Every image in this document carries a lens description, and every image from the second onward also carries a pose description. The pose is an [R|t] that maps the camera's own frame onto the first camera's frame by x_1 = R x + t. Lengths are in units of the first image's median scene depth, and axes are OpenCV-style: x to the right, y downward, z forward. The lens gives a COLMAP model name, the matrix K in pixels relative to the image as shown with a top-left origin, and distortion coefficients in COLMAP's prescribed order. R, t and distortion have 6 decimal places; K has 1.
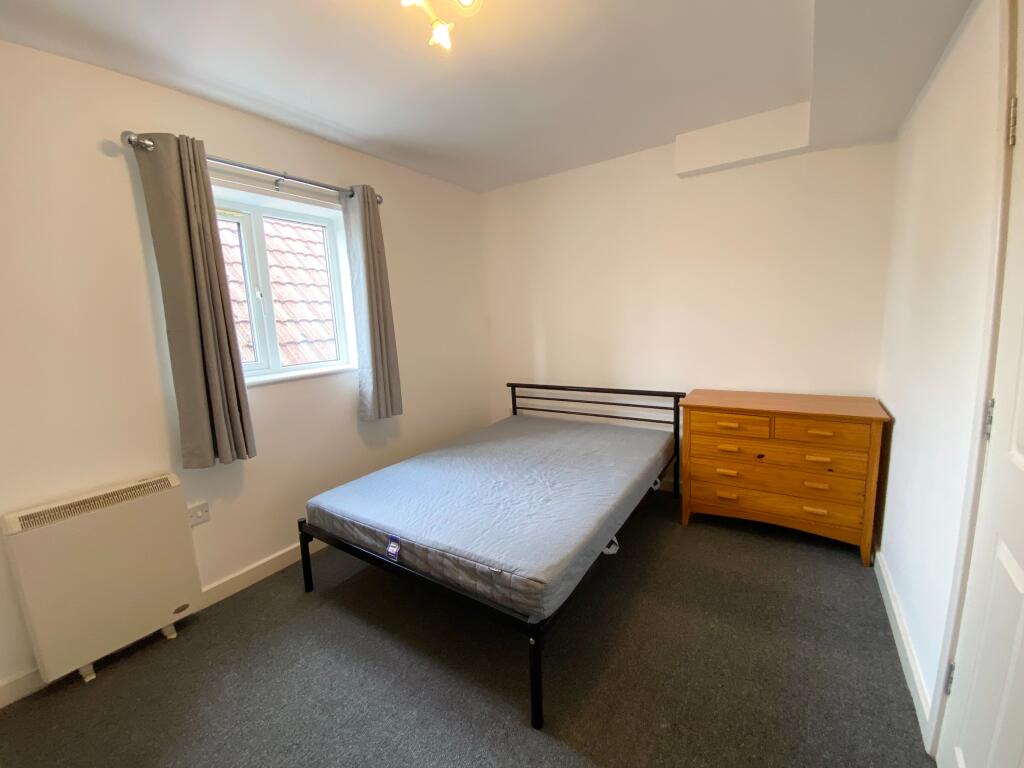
lens RADIAL K [[416.1, 0, 510.9], [0, 416.1, 377.6], [0, 0, 1]] dist [0.000185, -0.000581]
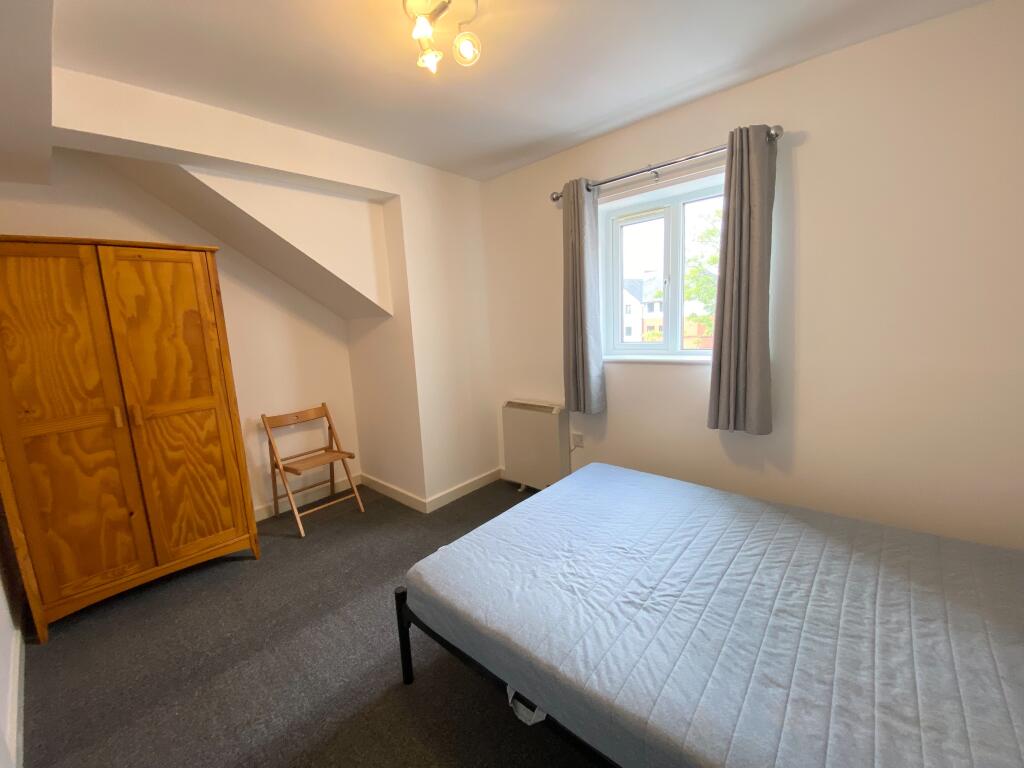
lens RADIAL K [[412.9, 0, 512.0], [0, 412.9, 384.0], [0, 0, 1]] dist [0.000327, -0.000105]
pose [[-0.138591, 0.207580, -0.968351, 0.625051], [-0.087913, 0.971348, 0.220805, -0.160204], [0.986440, 0.115732, -0.116371, 0.852550]]
